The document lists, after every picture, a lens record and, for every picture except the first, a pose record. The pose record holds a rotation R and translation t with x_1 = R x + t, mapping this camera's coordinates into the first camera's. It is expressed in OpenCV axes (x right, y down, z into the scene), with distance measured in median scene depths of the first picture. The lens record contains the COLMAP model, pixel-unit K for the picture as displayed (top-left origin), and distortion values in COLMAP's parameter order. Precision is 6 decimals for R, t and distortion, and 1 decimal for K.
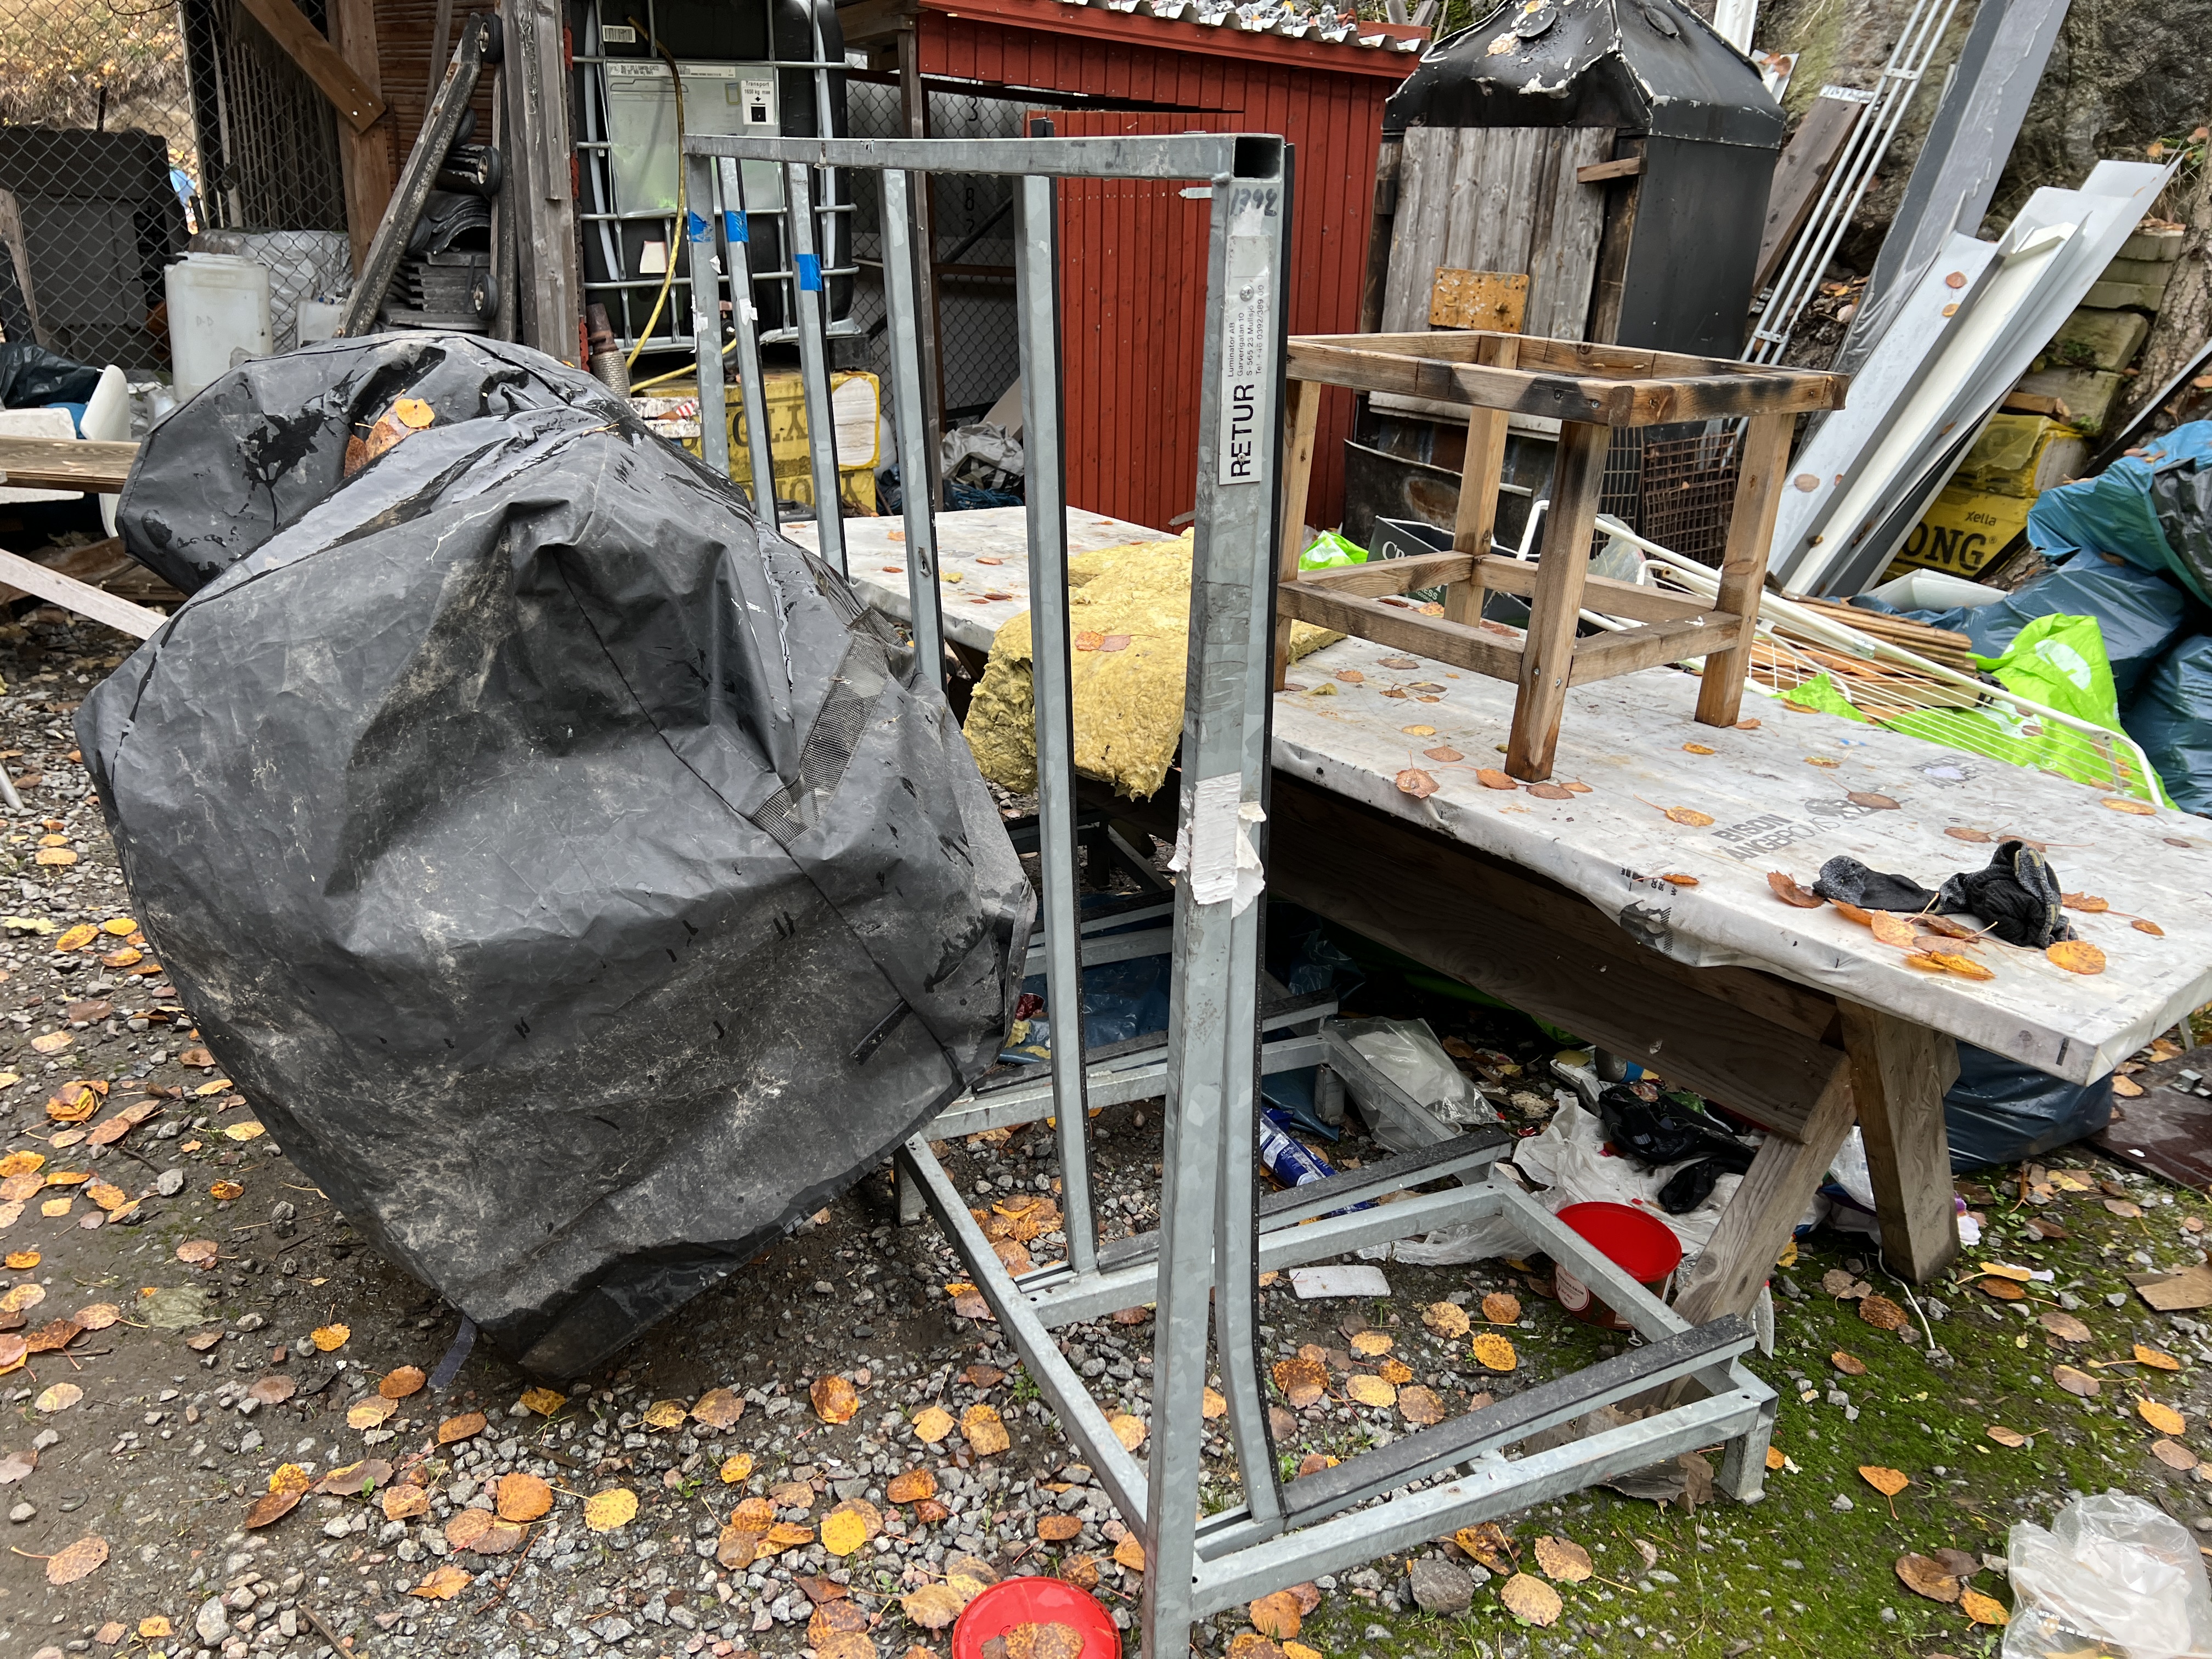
lens RADIAL K [[1692.4, 0, 1109.3], [0, 1692.4, 831.9], [0, 0, 1]] dist [0.046033, -0.067182]
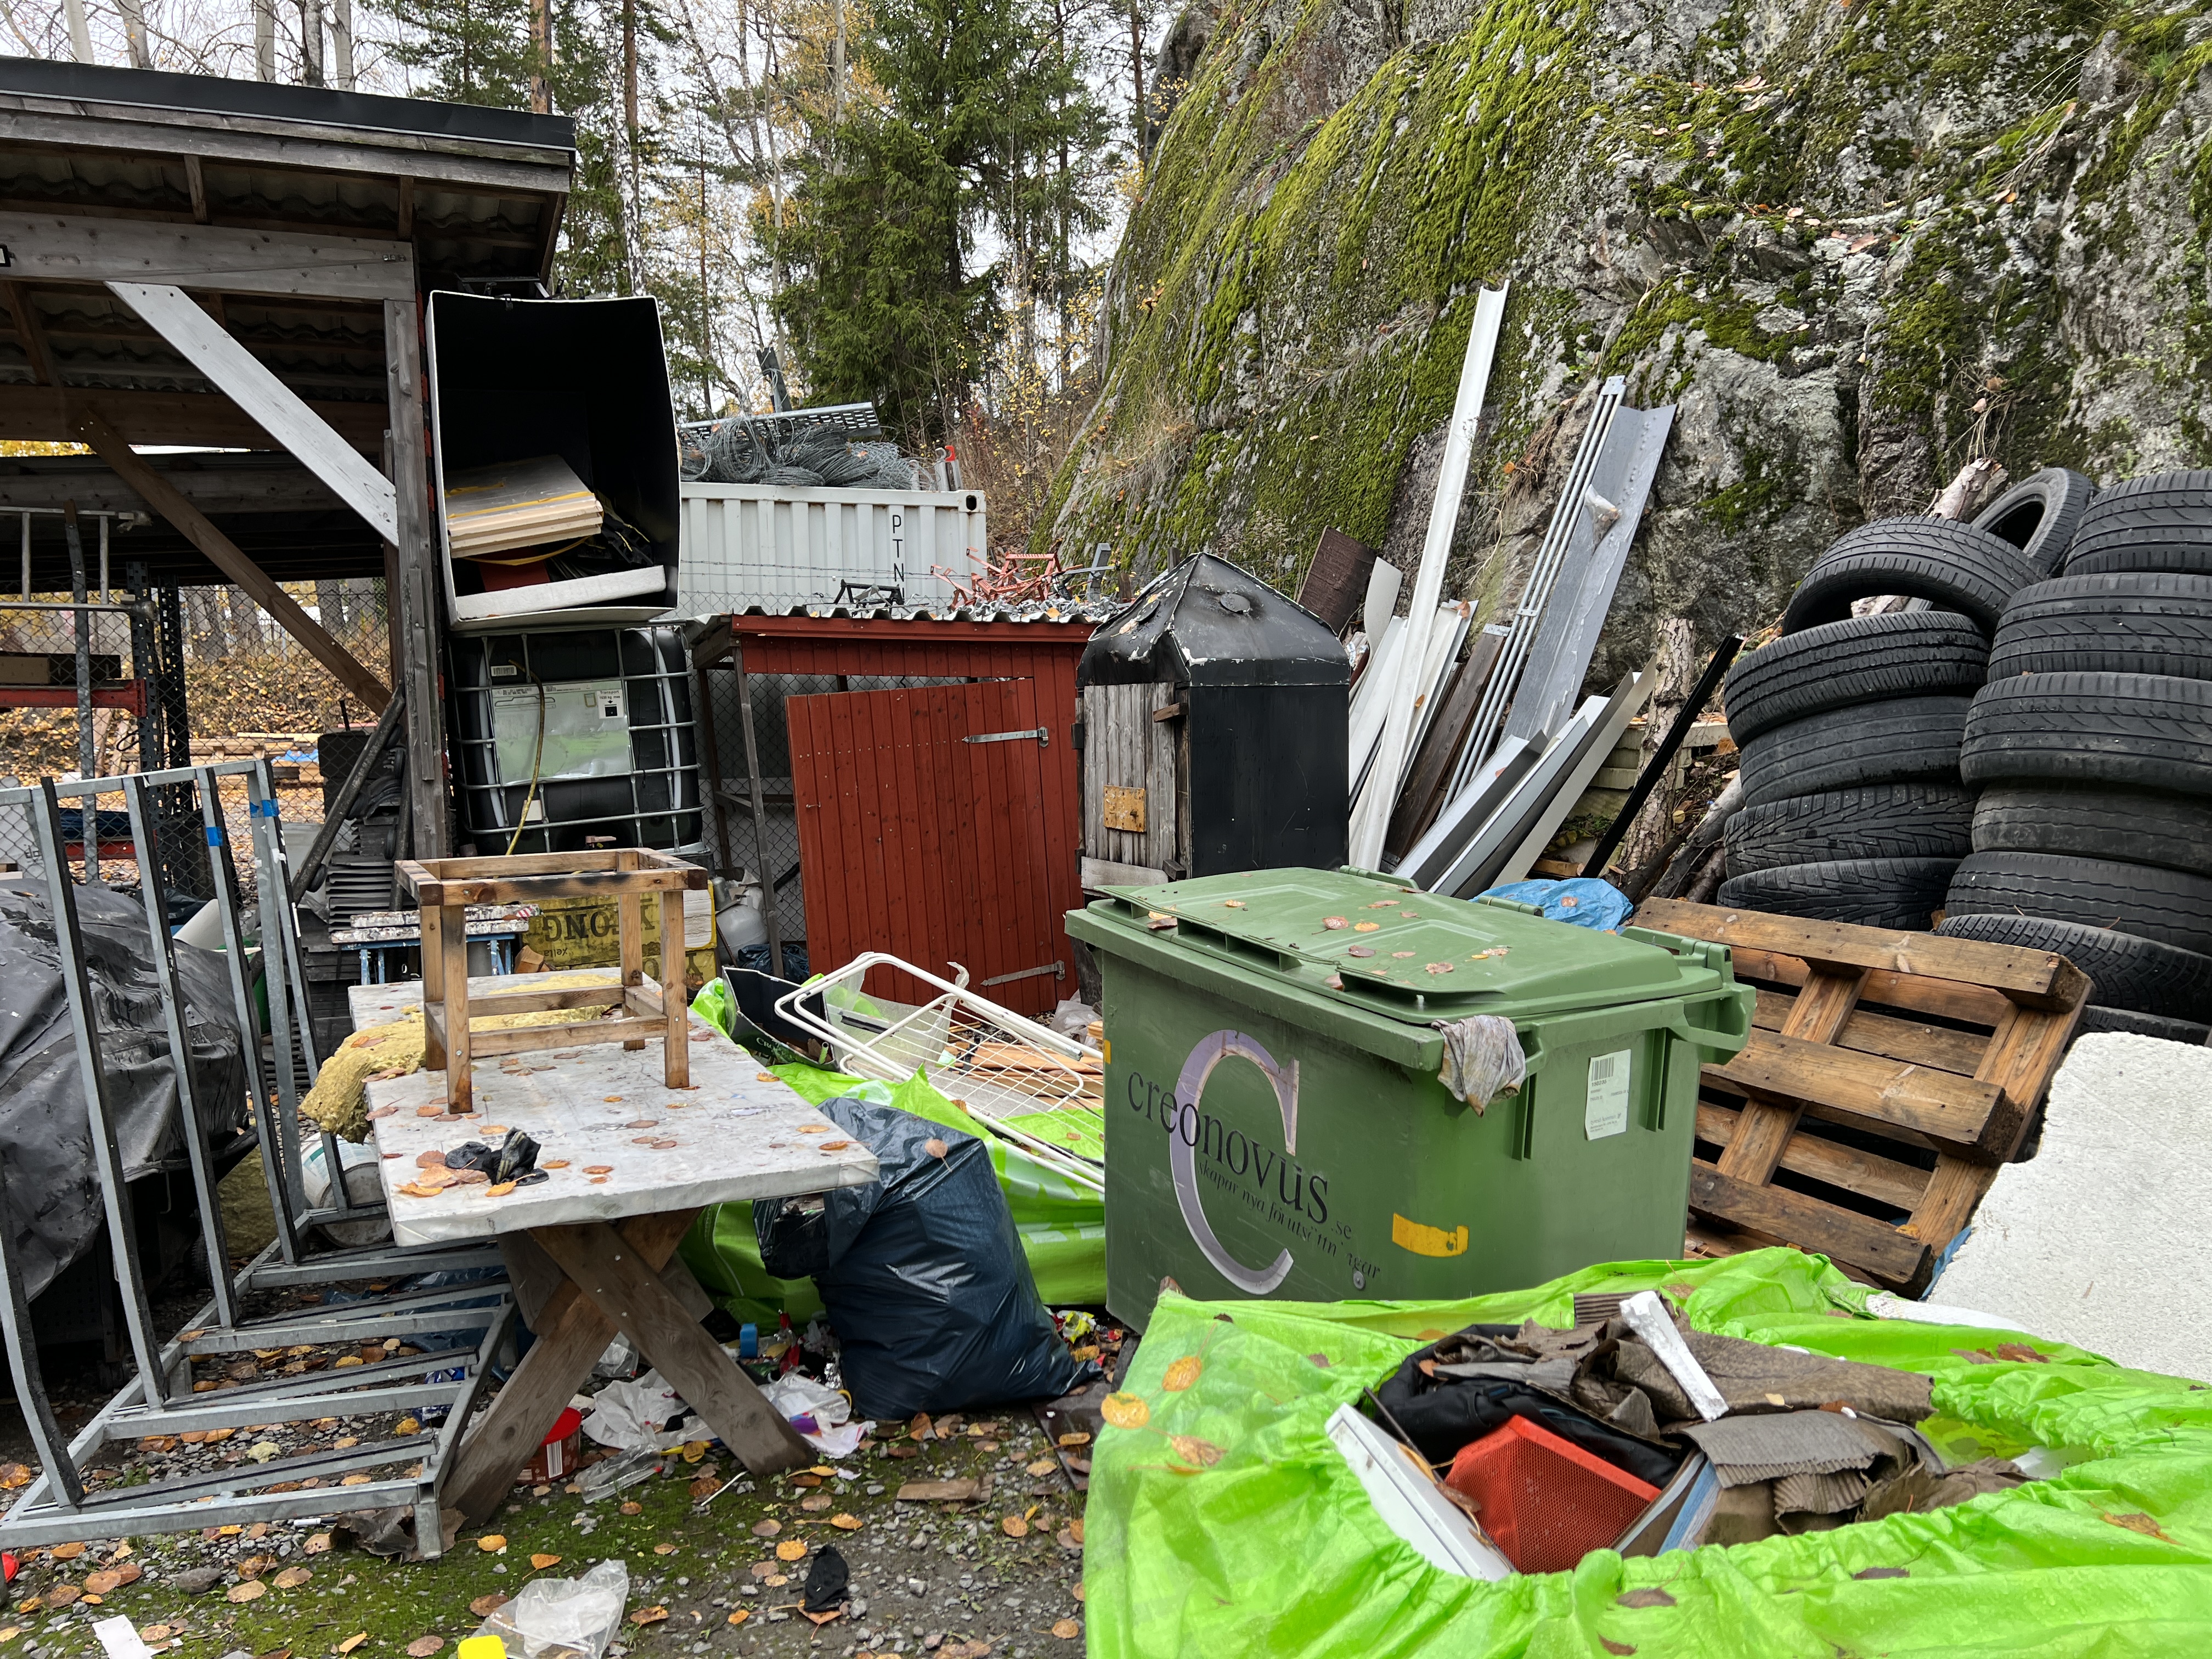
lens RADIAL K [[1692.4, 0, 1108.5], [0, 1692.4, 830.9], [0, 0, 1]] dist [0.046033, -0.067182]
pose [[0.967676, -0.046854, -0.247805, 0.539690], [-0.024951, 0.959983, -0.278944, 0.065379], [0.250958, 0.276110, 0.927784, -0.197206]]
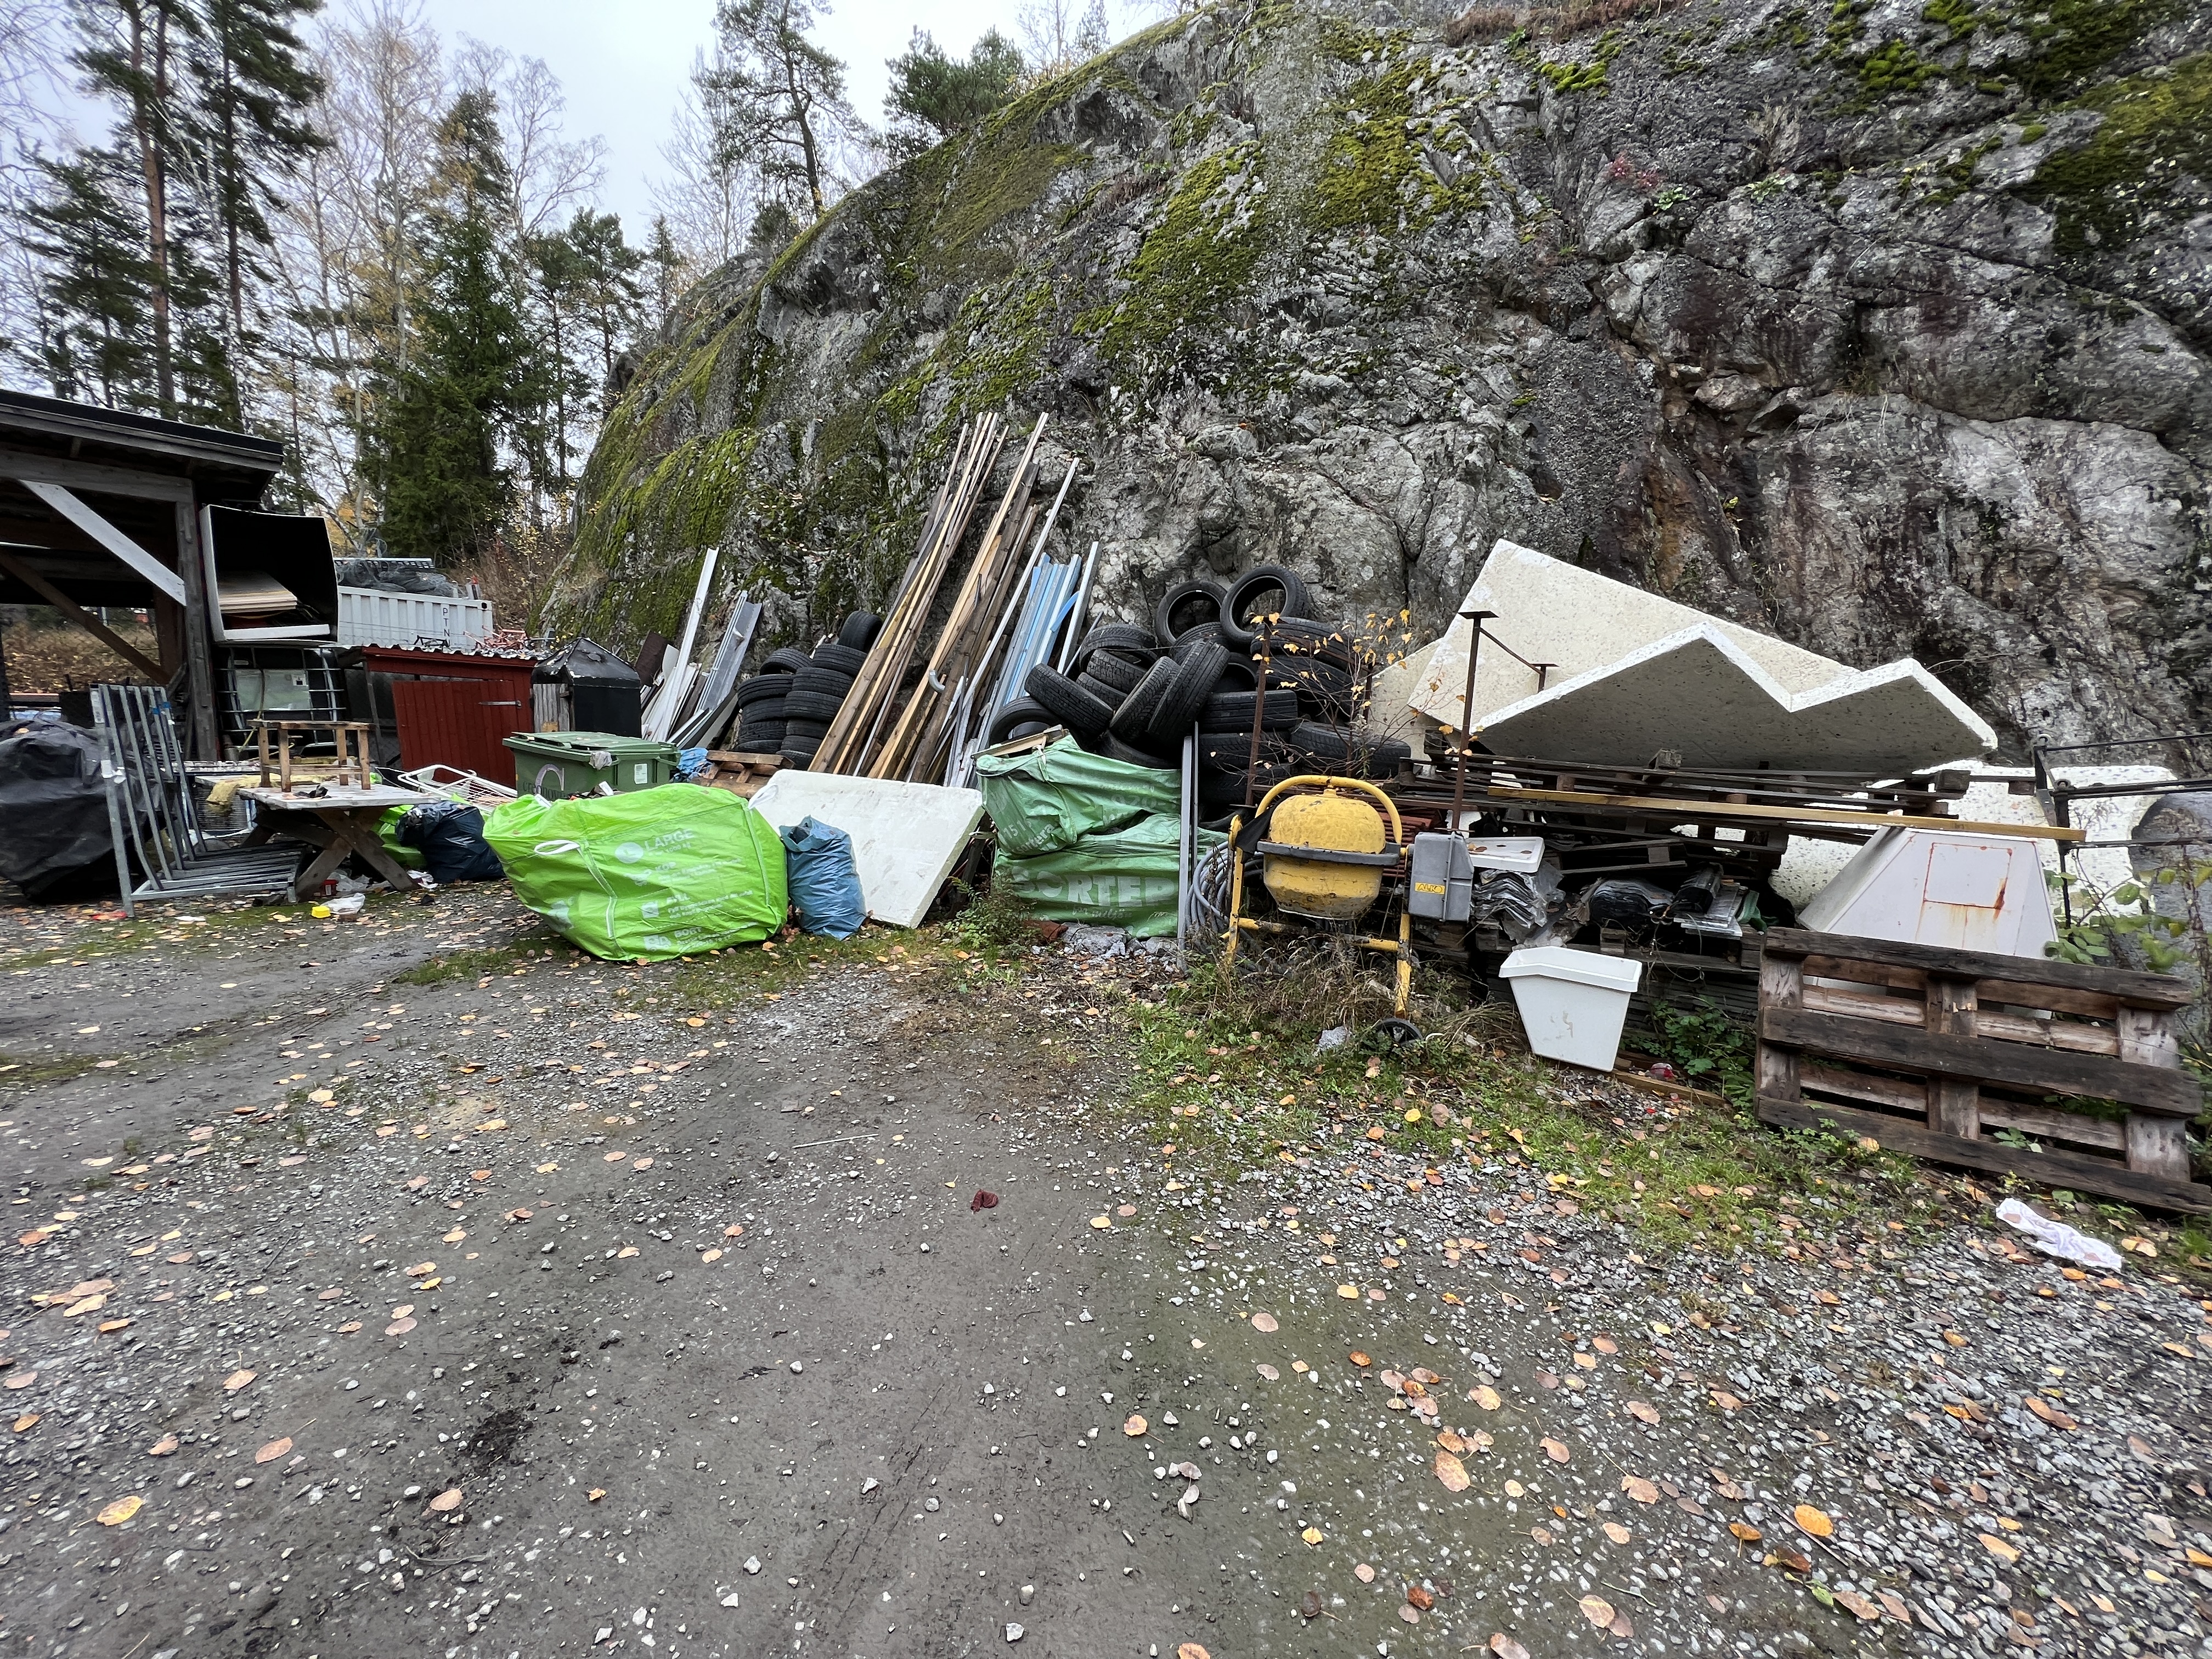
lens RADIAL K [[883.9, 0, 1116.1], [0, 883.9, 832.9], [0, 0, 1]] dist [-0.007788, 0.000672]
pose [[0.963455, -0.053502, 0.262472, 0.882333], [0.111338, 0.971185, -0.210720, 0.423199], [-0.243635, 0.232243, 0.941650, -0.984057]]
